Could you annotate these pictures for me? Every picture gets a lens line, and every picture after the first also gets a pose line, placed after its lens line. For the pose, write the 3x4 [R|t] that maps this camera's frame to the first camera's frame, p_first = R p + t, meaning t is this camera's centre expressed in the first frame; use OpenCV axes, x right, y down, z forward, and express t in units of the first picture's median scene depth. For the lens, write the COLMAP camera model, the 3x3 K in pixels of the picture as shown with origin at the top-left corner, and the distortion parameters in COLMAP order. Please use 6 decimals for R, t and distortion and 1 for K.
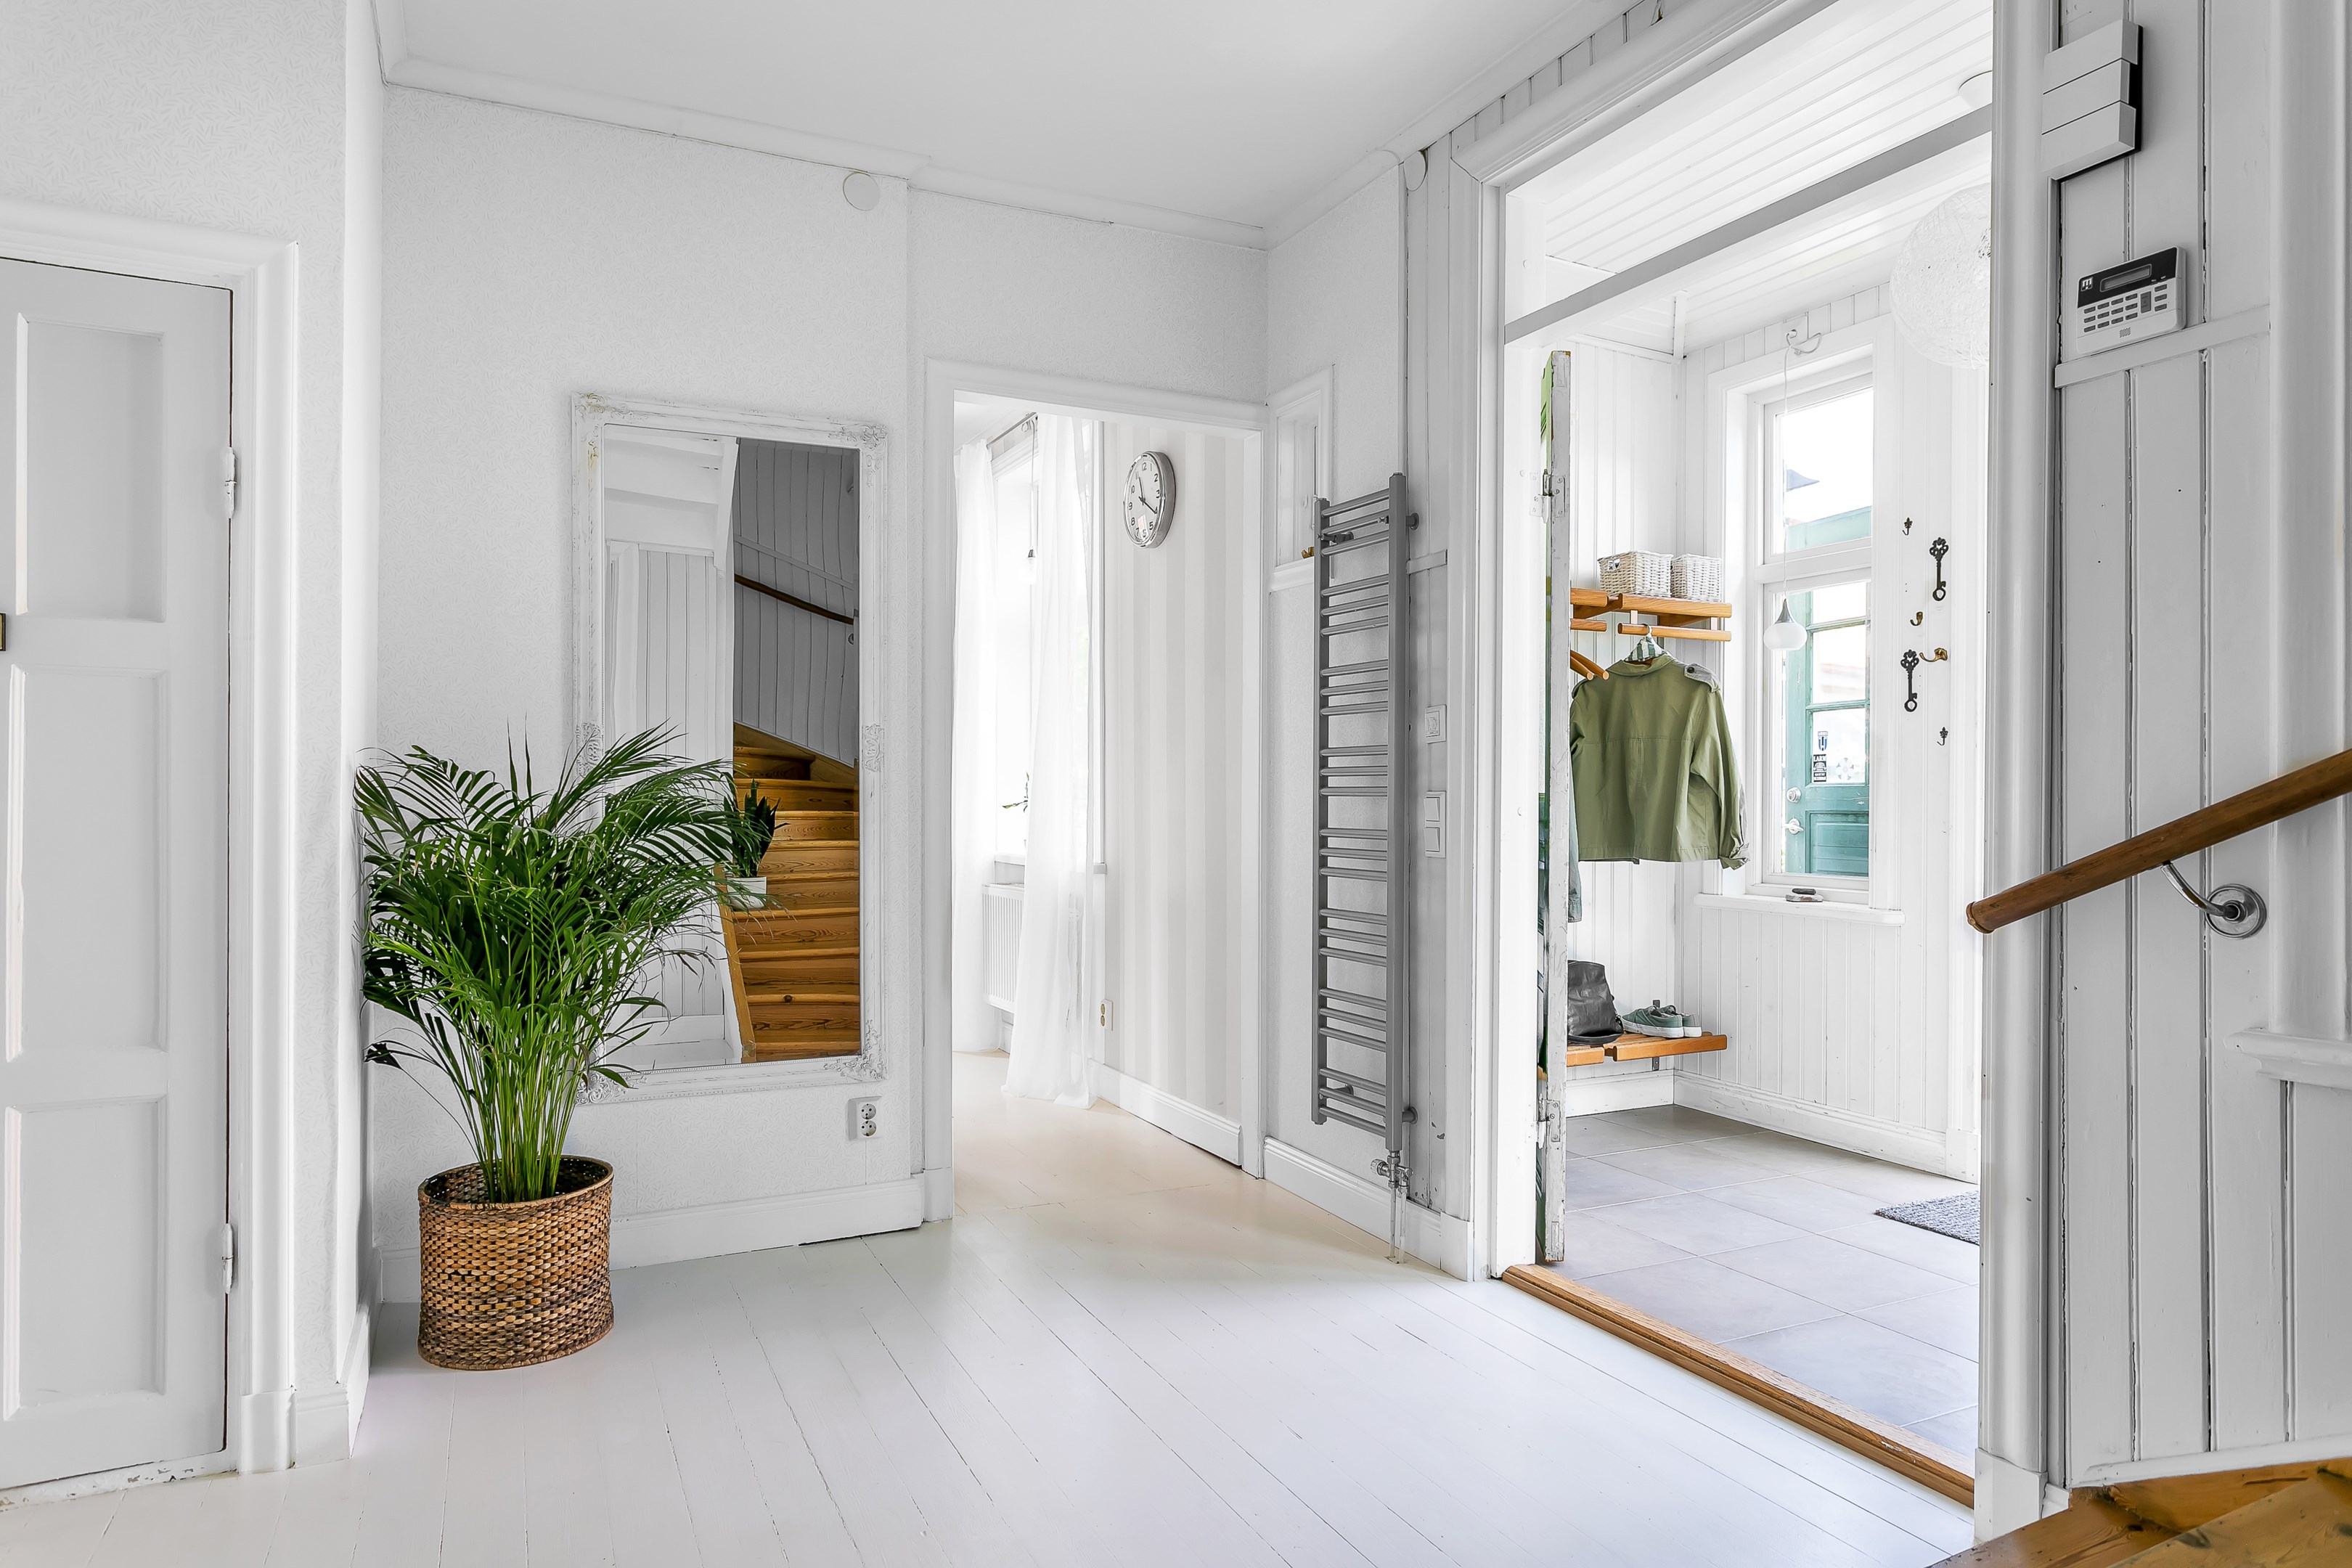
lens RADIAL K [[1419.3, 0, 1176.0], [0, 1419.3, 784.0], [0, 0, 1]] dist [-0.001360, 0.000051]
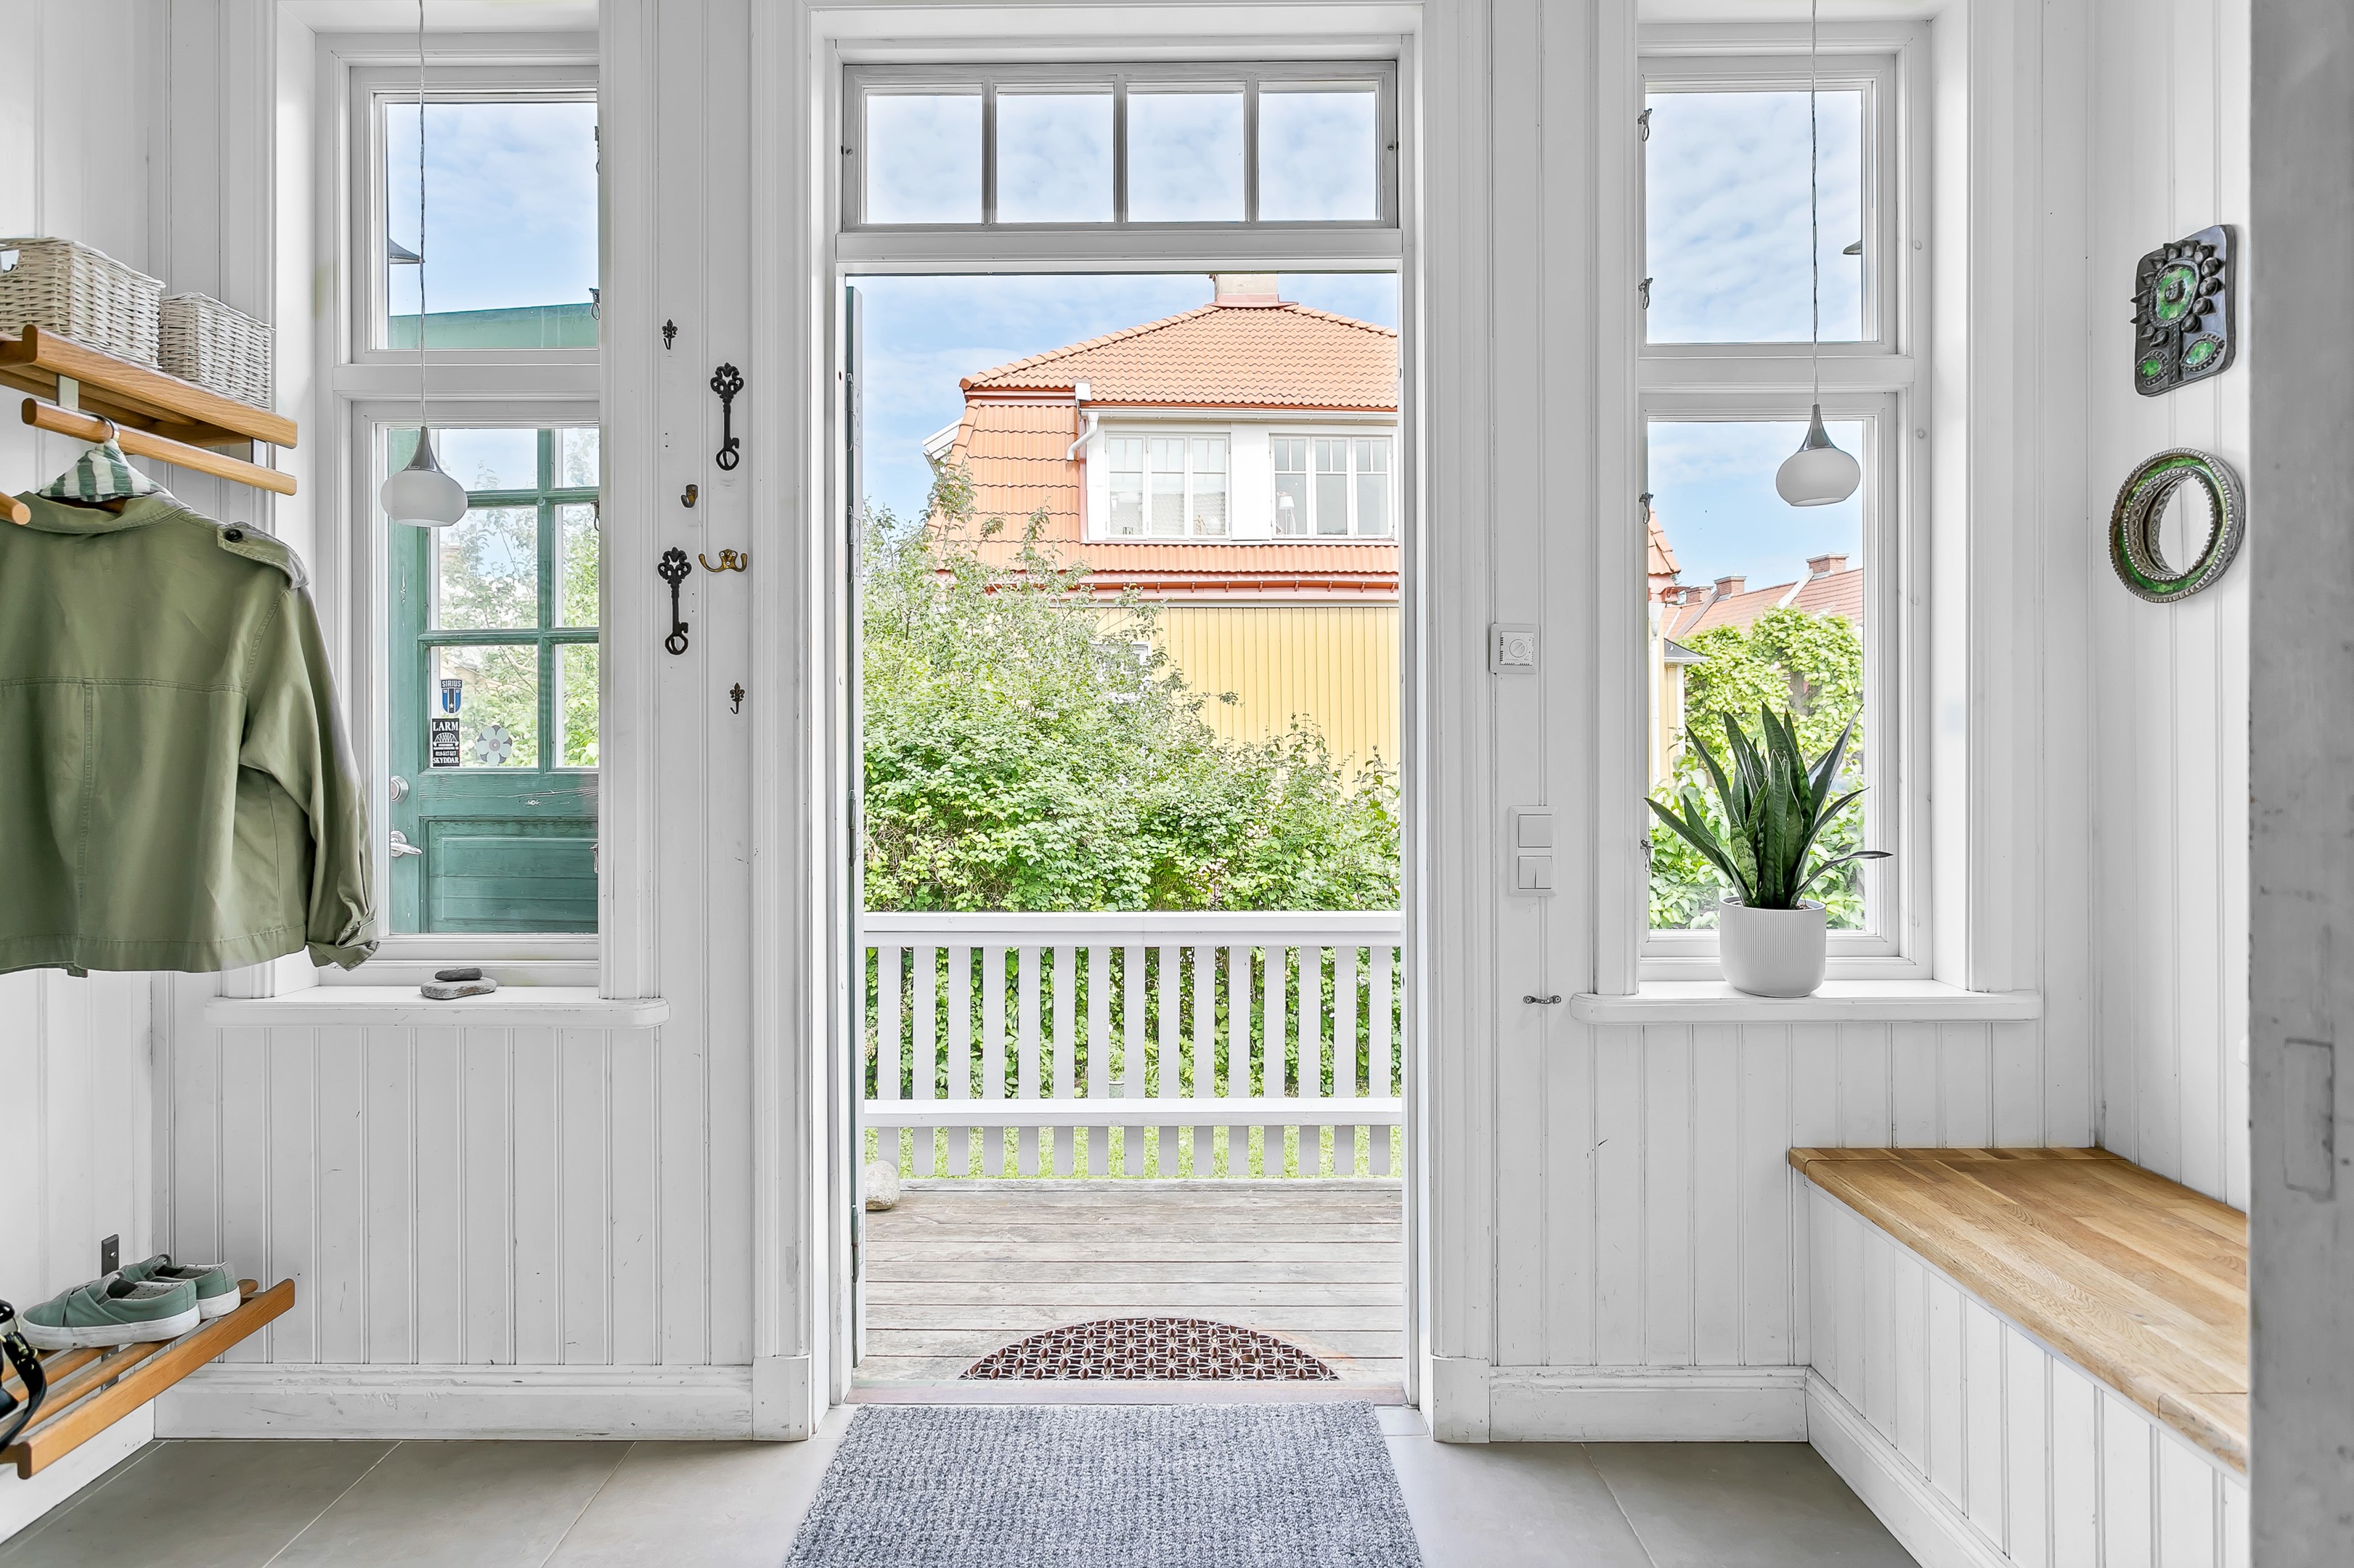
lens RADIAL K [[1248.2, 0, 1174.3], [0, 1248.2, 741.8], [0, 0, 1]] dist [-0.001503, -0.000320]
pose [[0.442129, -0.009917, 0.896897, 0.136882], [-0.002806, 0.999919, 0.012439, -0.020288], [-0.896947, -0.008016, 0.442065, 0.547008]]
